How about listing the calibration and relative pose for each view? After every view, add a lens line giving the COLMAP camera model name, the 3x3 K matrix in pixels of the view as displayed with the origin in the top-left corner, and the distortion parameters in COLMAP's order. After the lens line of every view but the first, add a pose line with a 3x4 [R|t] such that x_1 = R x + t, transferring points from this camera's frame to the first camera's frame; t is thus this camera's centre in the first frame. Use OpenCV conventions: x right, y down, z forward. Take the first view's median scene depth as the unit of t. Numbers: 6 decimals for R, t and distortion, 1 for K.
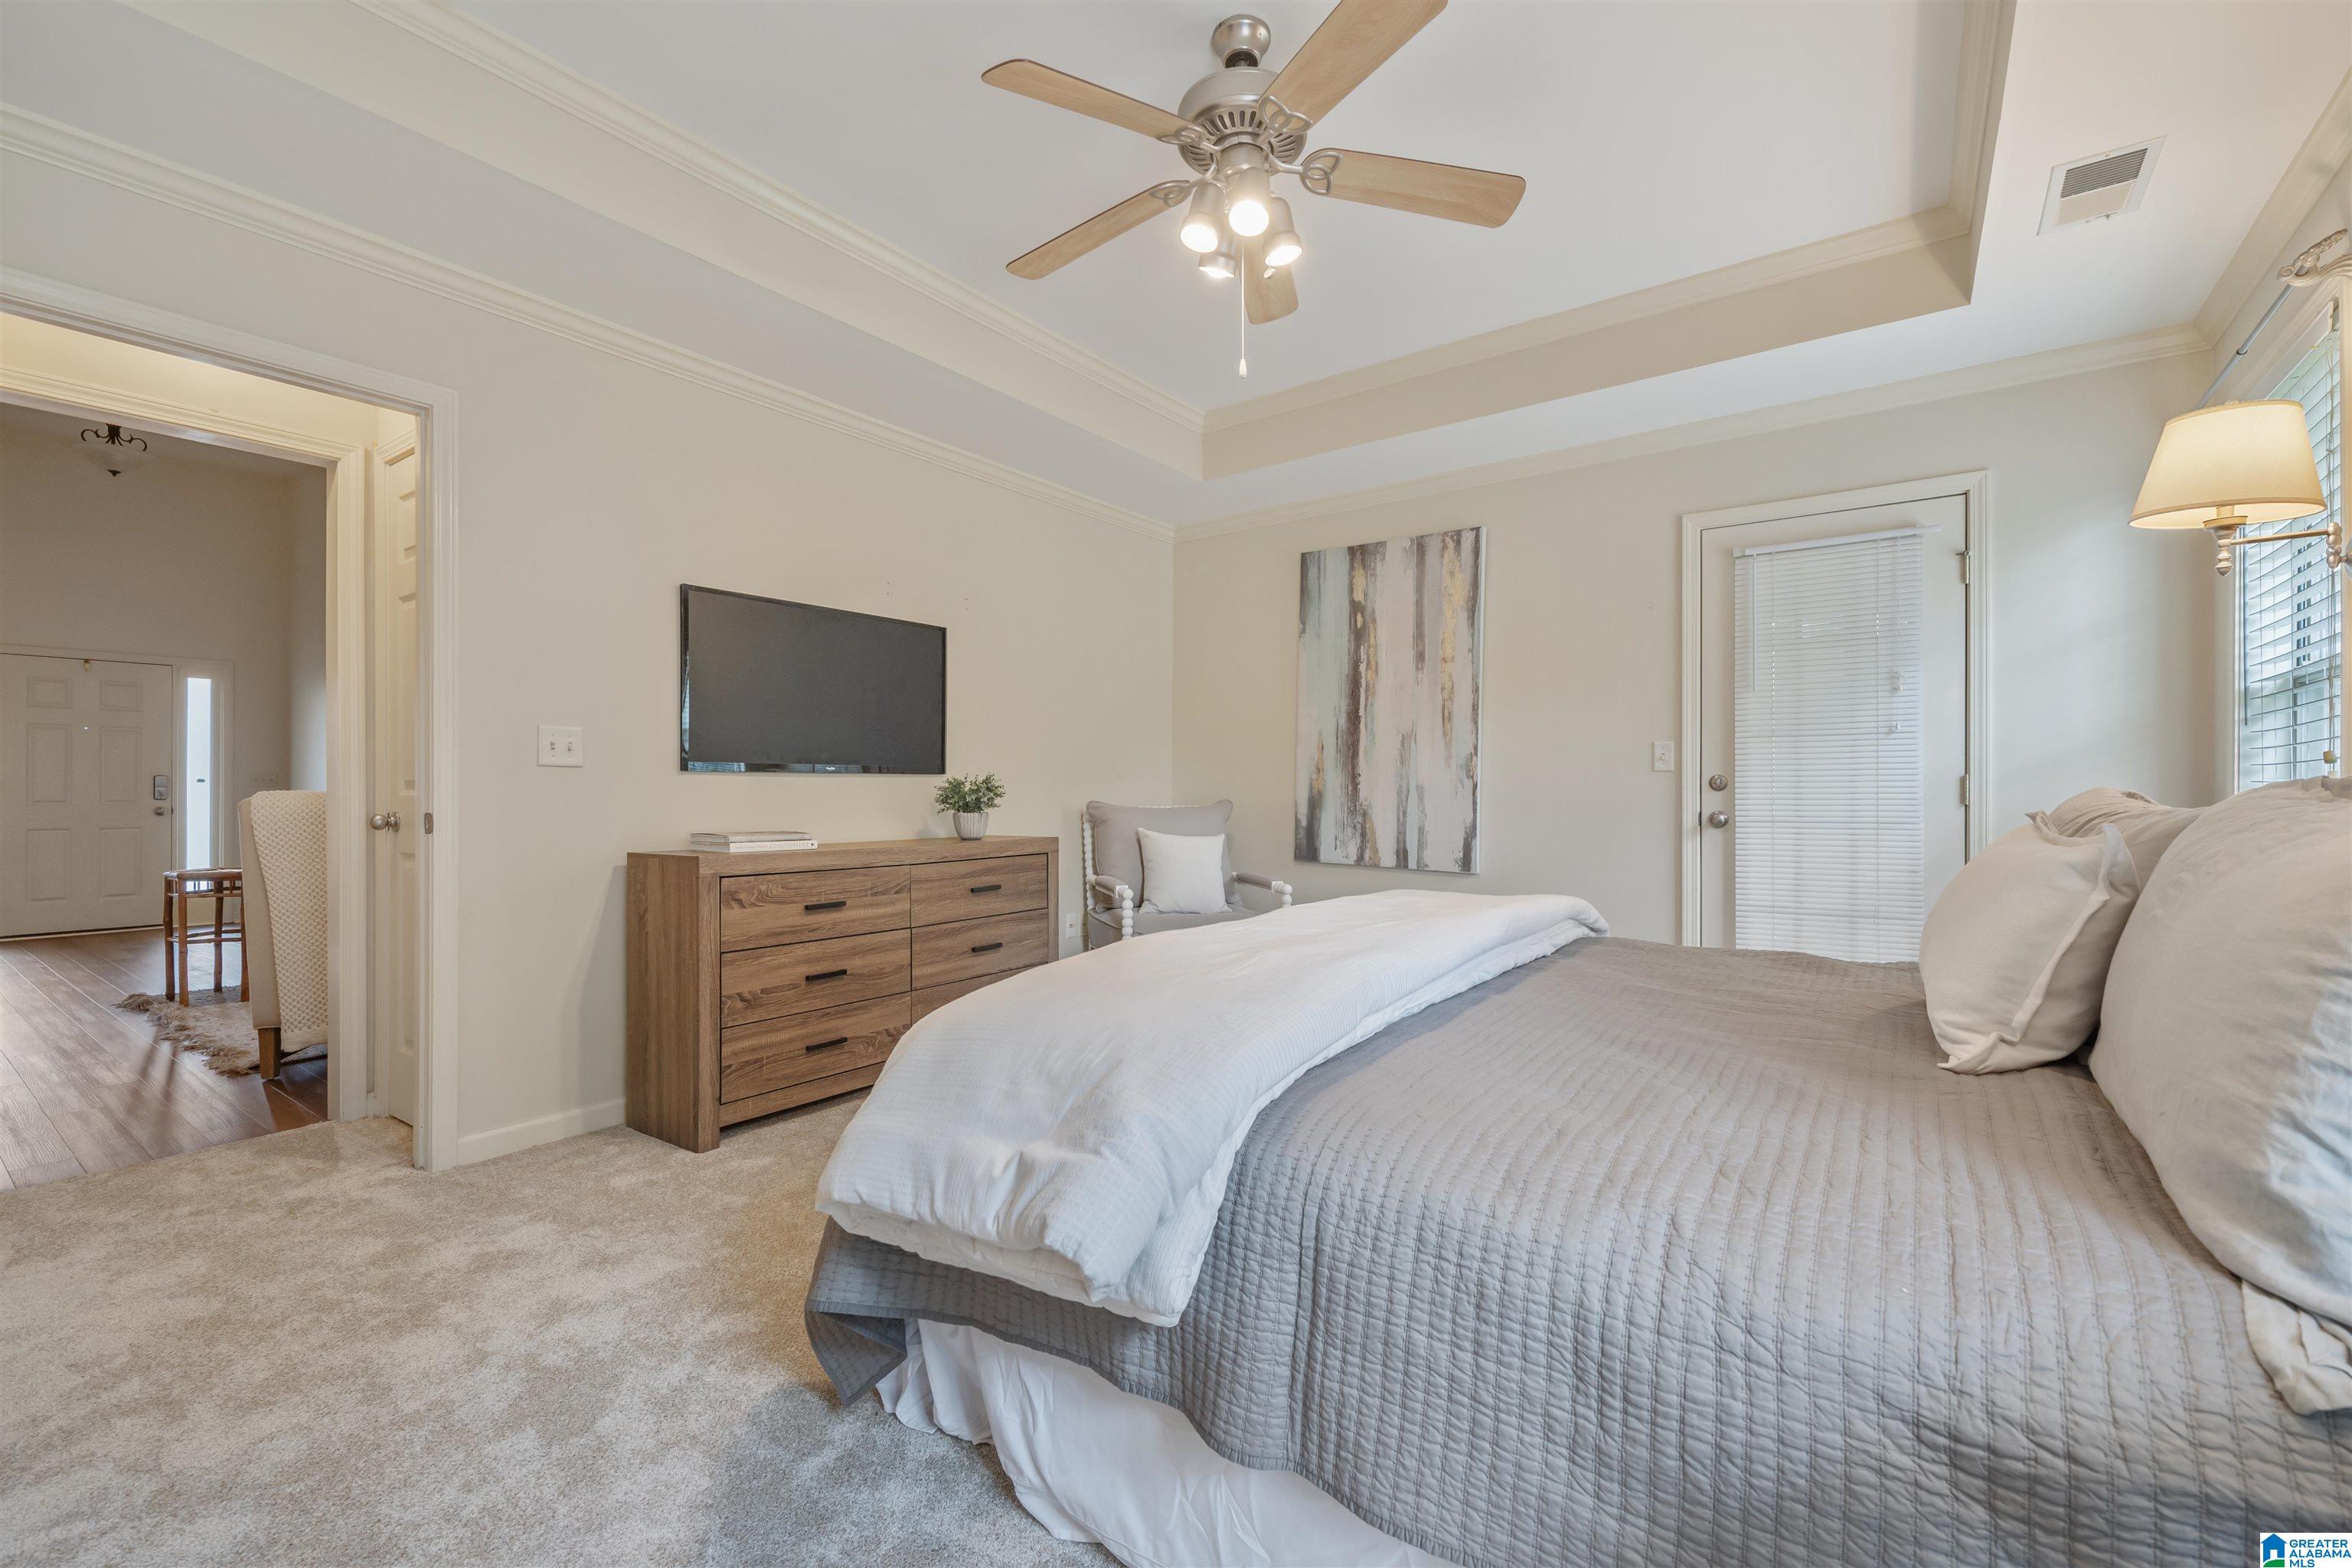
lens RADIAL K [[972.7, 0, 1179.6], [0, 972.7, 793.1], [0, 0, 1]] dist [0.001617, 0.000206]
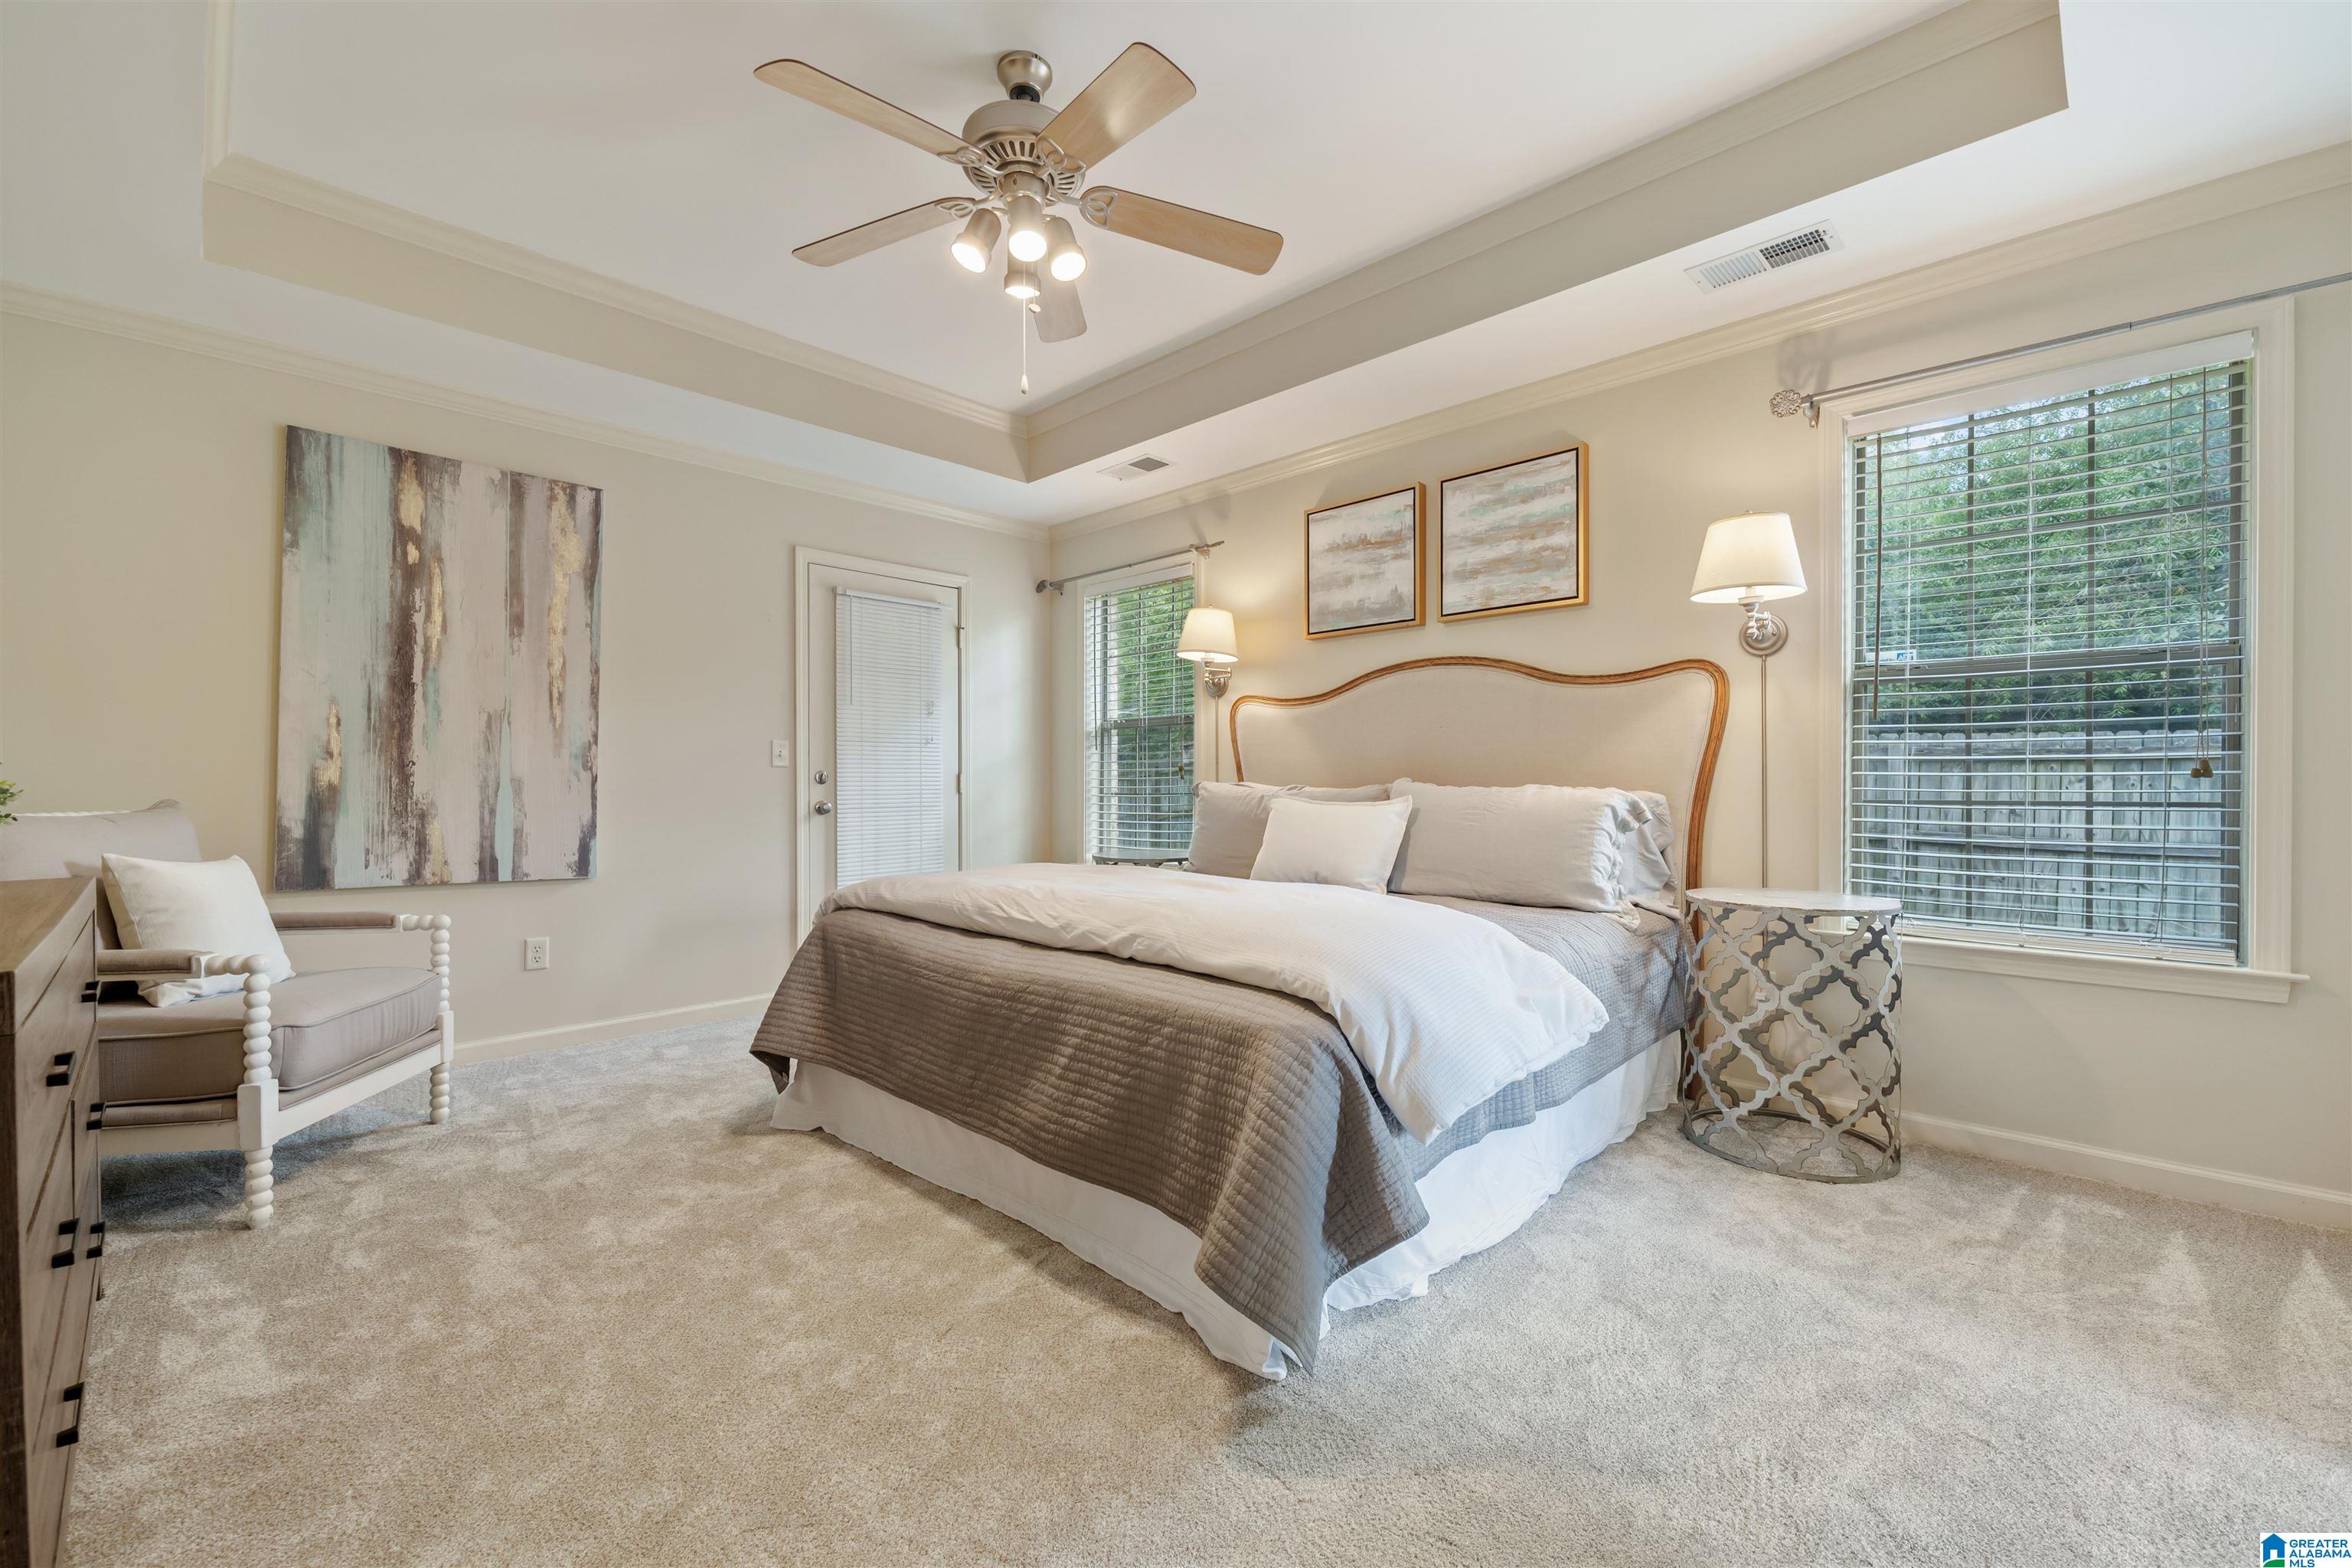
lens RADIAL K [[972.7, 0, 1179.6], [0, 972.7, 793.1], [0, 0, 1]] dist [0.001617, 0.000206]
pose [[0.135003, -0.008705, 0.990807, -0.489047], [0.005478, 0.999953, 0.008039, 0.001382], [-0.990830, 0.004342, 0.135044, 0.338741]]
